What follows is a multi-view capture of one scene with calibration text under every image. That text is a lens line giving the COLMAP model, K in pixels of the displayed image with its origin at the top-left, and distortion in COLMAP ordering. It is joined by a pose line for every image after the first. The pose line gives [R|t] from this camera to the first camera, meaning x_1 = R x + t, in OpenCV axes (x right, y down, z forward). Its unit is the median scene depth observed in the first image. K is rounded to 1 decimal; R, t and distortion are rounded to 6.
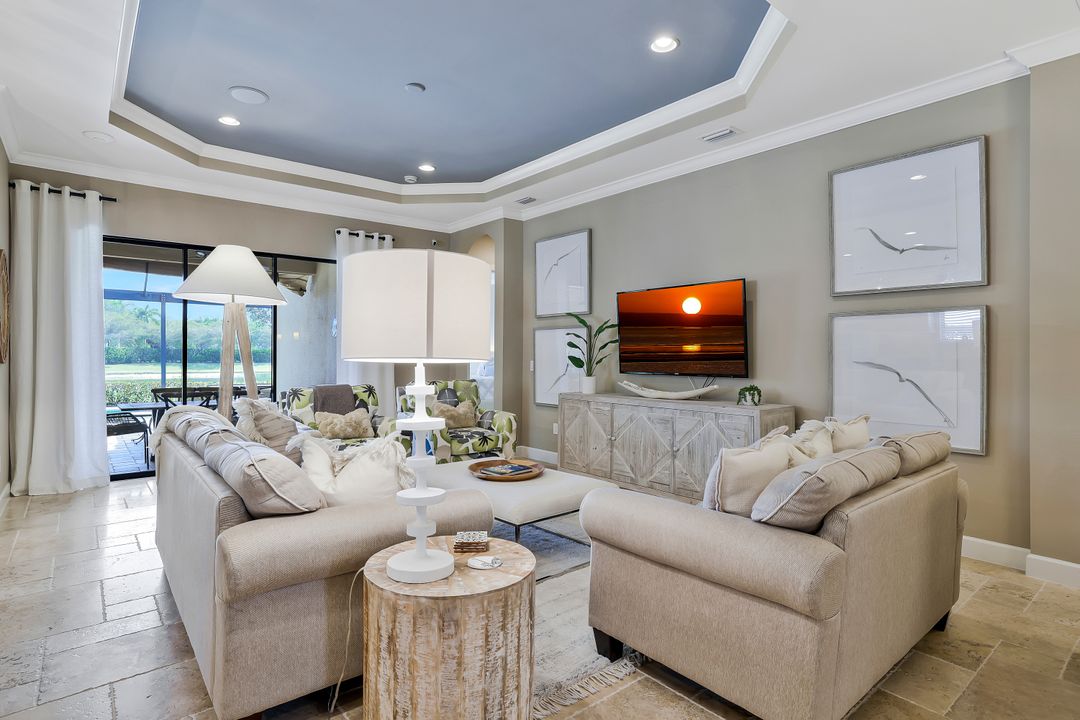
lens RADIAL K [[568.5, 0, 542.9], [0, 568.5, 353.6], [0, 0, 1]] dist [-0.001924, 0.007308]
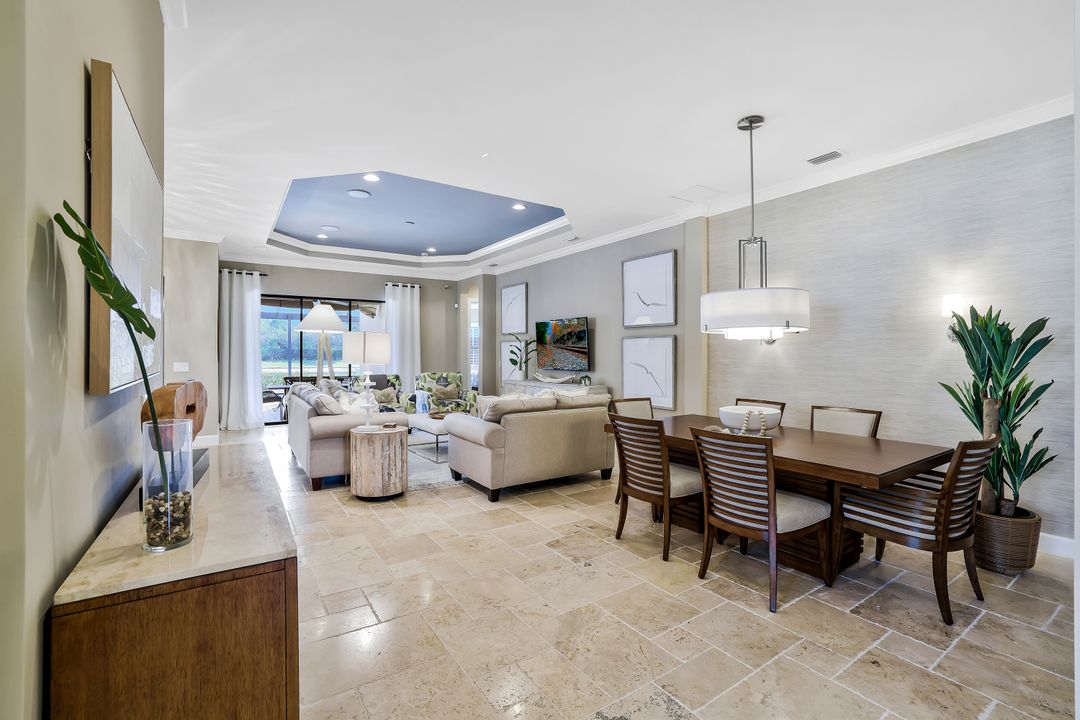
lens RADIAL K [[482.7, 0, 538.7], [0, 482.7, 352.5], [0, 0, 1]] dist [-0.024257, 0.007022]
pose [[0.994070, -0.000417, -0.108744, 0.312661], [0.000441, 1.000000, 0.000193, -0.014870], [0.108744, -0.000240, 0.994070, -0.475425]]
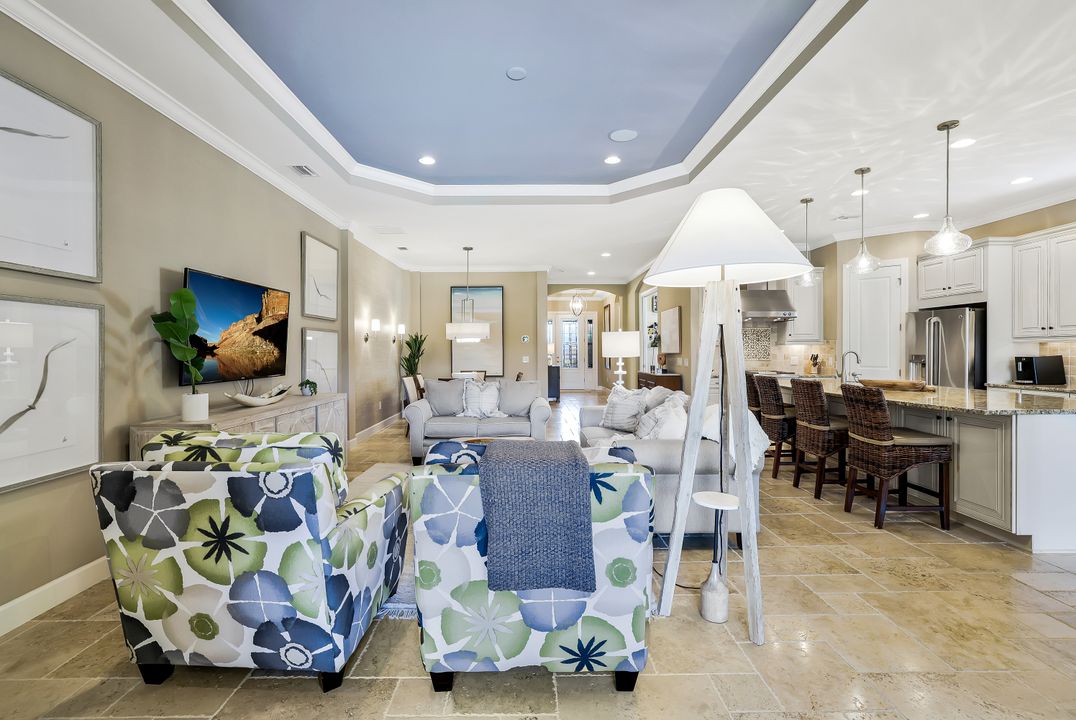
lens RADIAL K [[480.9, 0, 534.3], [0, 480.9, 344.1], [0, 0, 1]] dist [-0.024257, 0.007022]
pose [[-0.783417, 0.006376, 0.621464, -0.579518], [0.000311, 0.999951, -0.009868, -0.010541], [-0.621497, -0.007537, -0.783380, 1.262310]]
